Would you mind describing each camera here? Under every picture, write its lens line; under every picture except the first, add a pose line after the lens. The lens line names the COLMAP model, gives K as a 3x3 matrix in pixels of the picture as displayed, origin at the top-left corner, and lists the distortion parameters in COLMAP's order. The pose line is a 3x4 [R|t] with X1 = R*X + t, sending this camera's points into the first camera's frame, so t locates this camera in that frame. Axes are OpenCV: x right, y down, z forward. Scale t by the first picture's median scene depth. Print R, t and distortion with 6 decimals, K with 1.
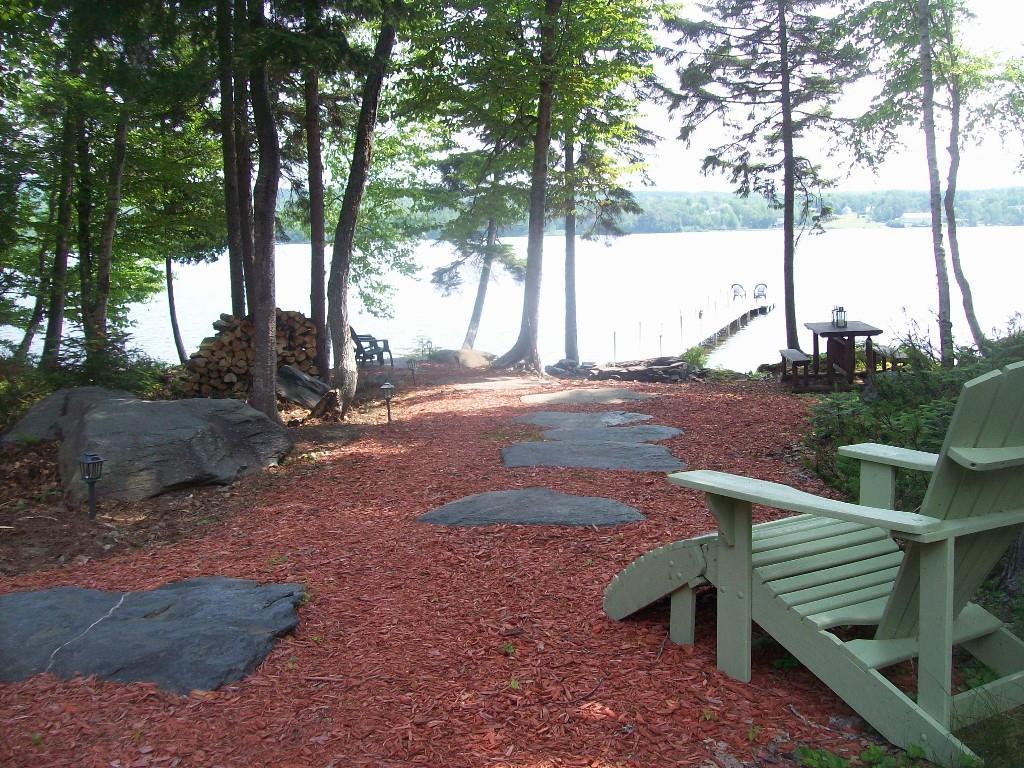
lens RADIAL K [[1071.5, 0, 512.0], [0, 1071.5, 384.0], [0, 0, 1]] dist [-0.070540, 0.004336]
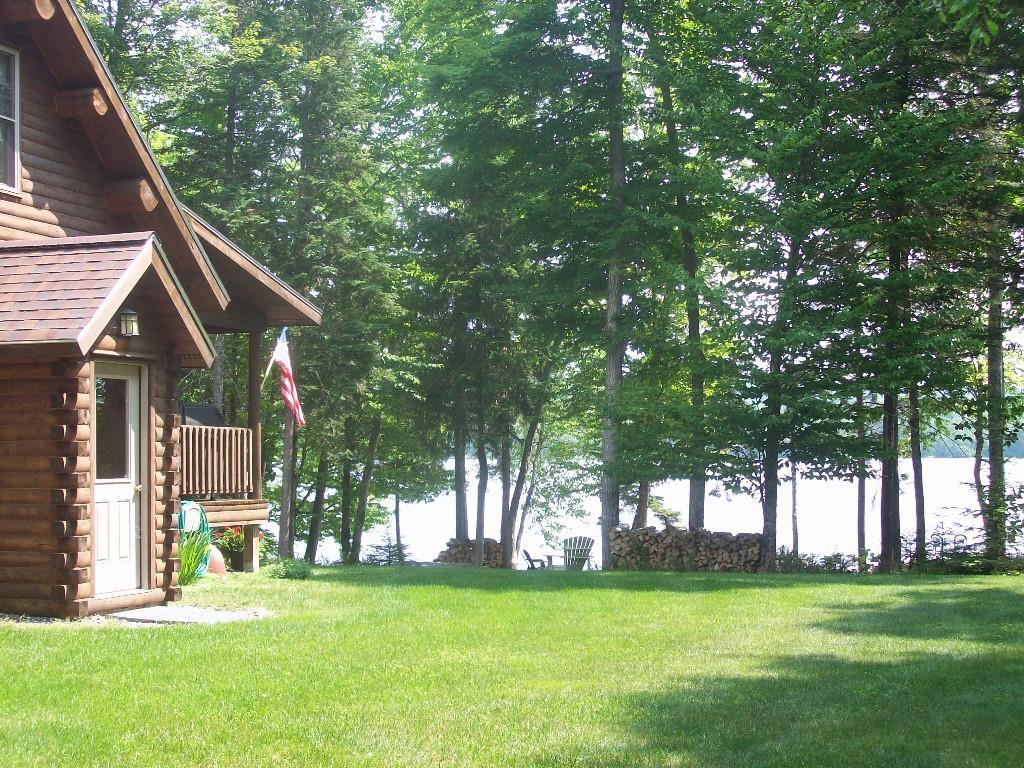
lens RADIAL K [[1677.4, 0, 512.0], [0, 1677.4, 384.0], [0, 0, 1]] dist [0.013781, 0.041422]
pose [[0.981742, 0.018407, -0.189326, 0.203477], [-0.051422, 0.983931, -0.170985, 0.088931], [0.183137, 0.177598, 0.966912, -0.998386]]
